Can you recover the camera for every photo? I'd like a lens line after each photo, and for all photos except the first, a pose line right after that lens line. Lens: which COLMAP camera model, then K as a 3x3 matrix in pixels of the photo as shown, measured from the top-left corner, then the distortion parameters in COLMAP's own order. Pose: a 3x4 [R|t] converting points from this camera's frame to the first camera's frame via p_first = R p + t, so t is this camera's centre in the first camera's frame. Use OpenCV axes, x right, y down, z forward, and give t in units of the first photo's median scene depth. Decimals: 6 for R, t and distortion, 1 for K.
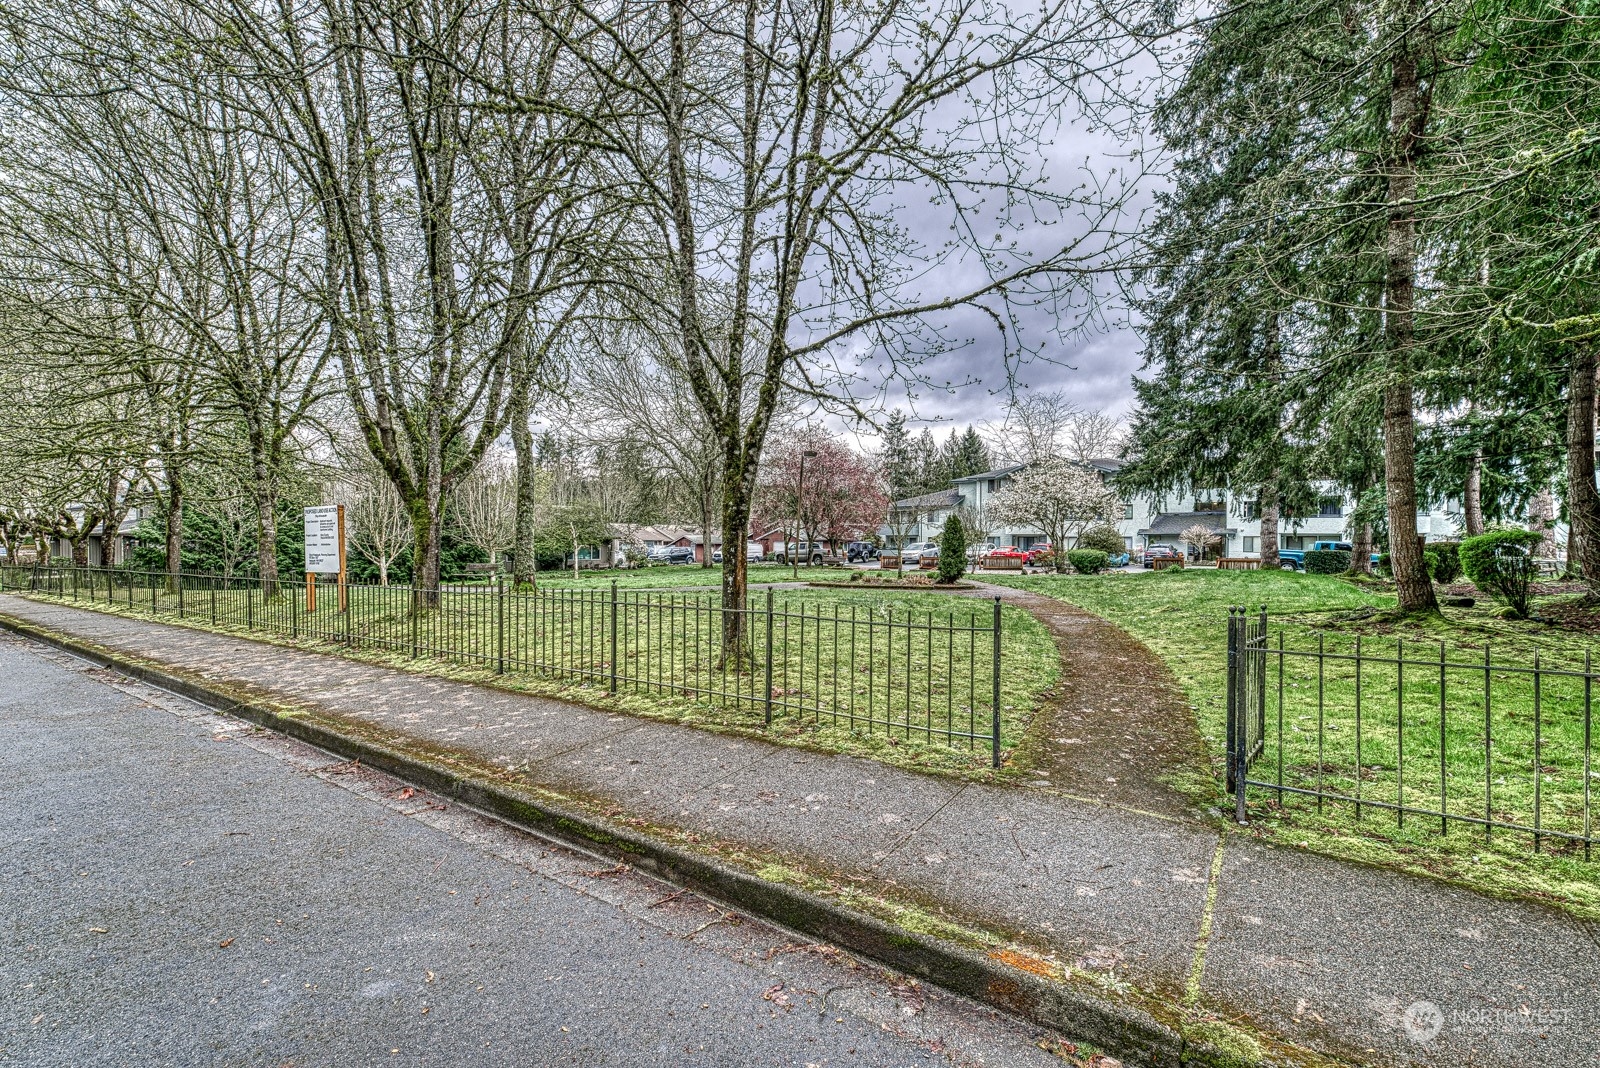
lens RADIAL K [[1194.7, 0, 807.0], [0, 1194.7, 537.2], [0, 0, 1]] dist [-0.011858, -0.007585]
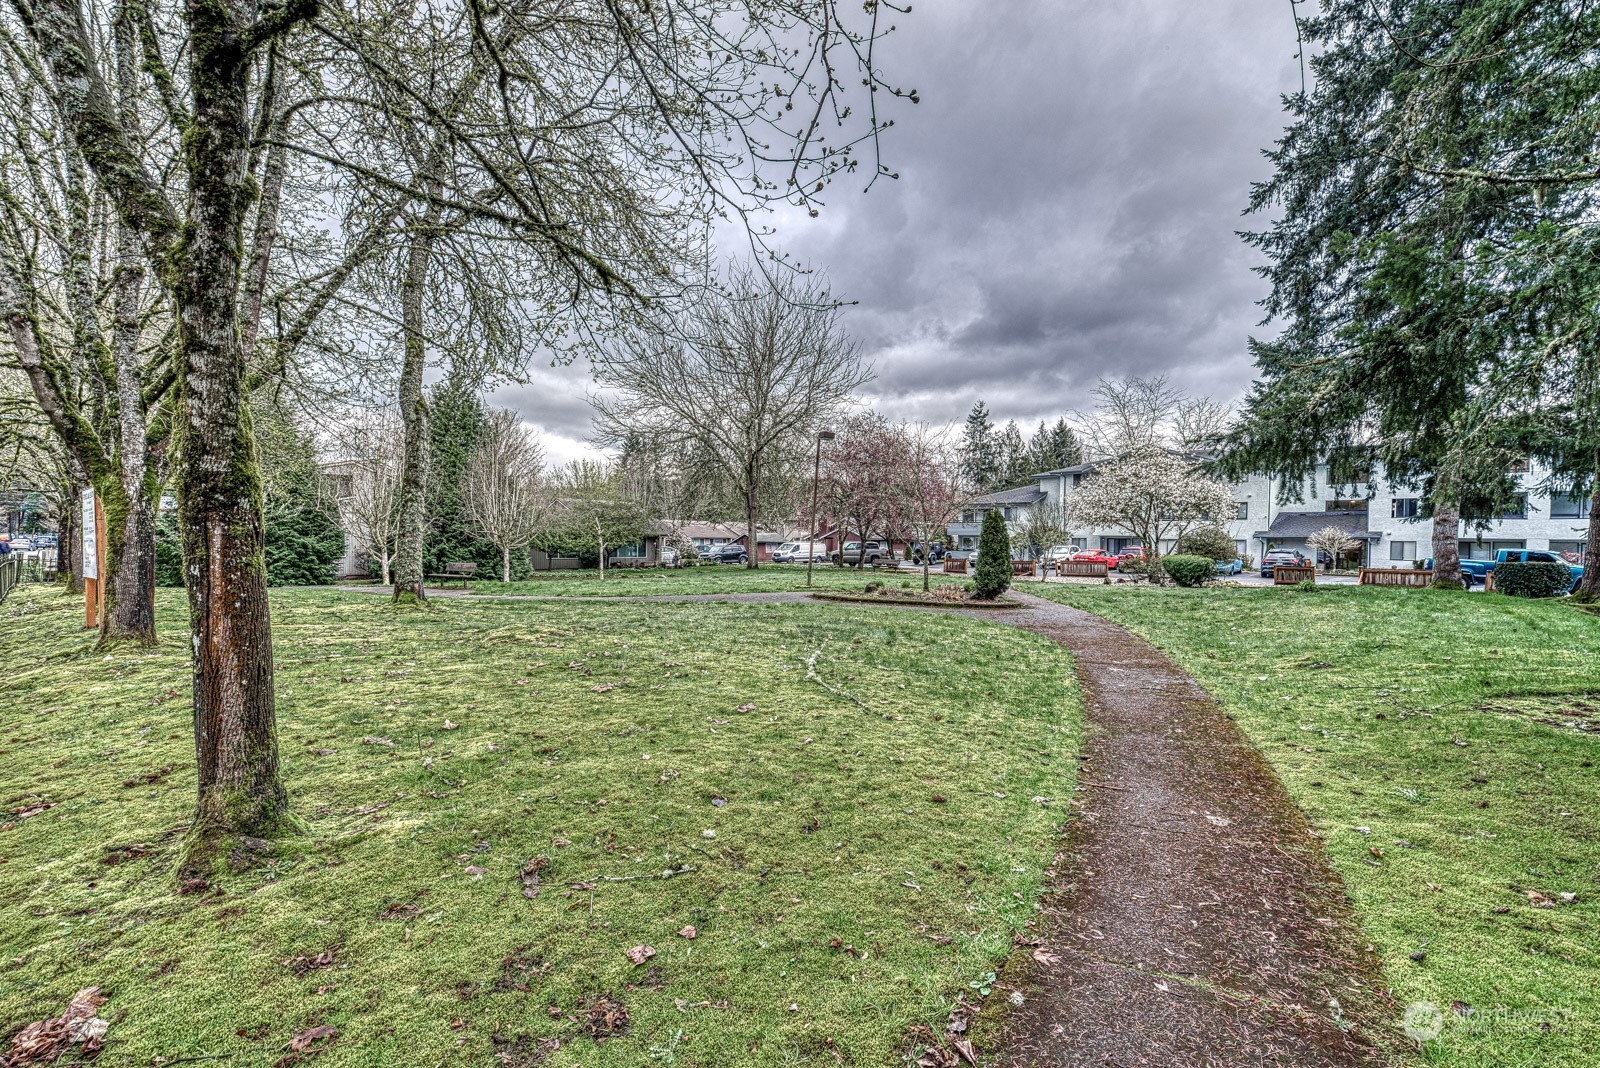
lens RADIAL K [[911.2, 0, 800.4], [0, 911.2, 542.6], [0, 0, 1]] dist [-0.002682, -0.002426]
pose [[0.982132, 0.011983, -0.187811, 0.087808], [-0.010333, 0.999899, 0.009760, -0.001750], [0.187908, -0.007645, 0.982157, 0.323484]]
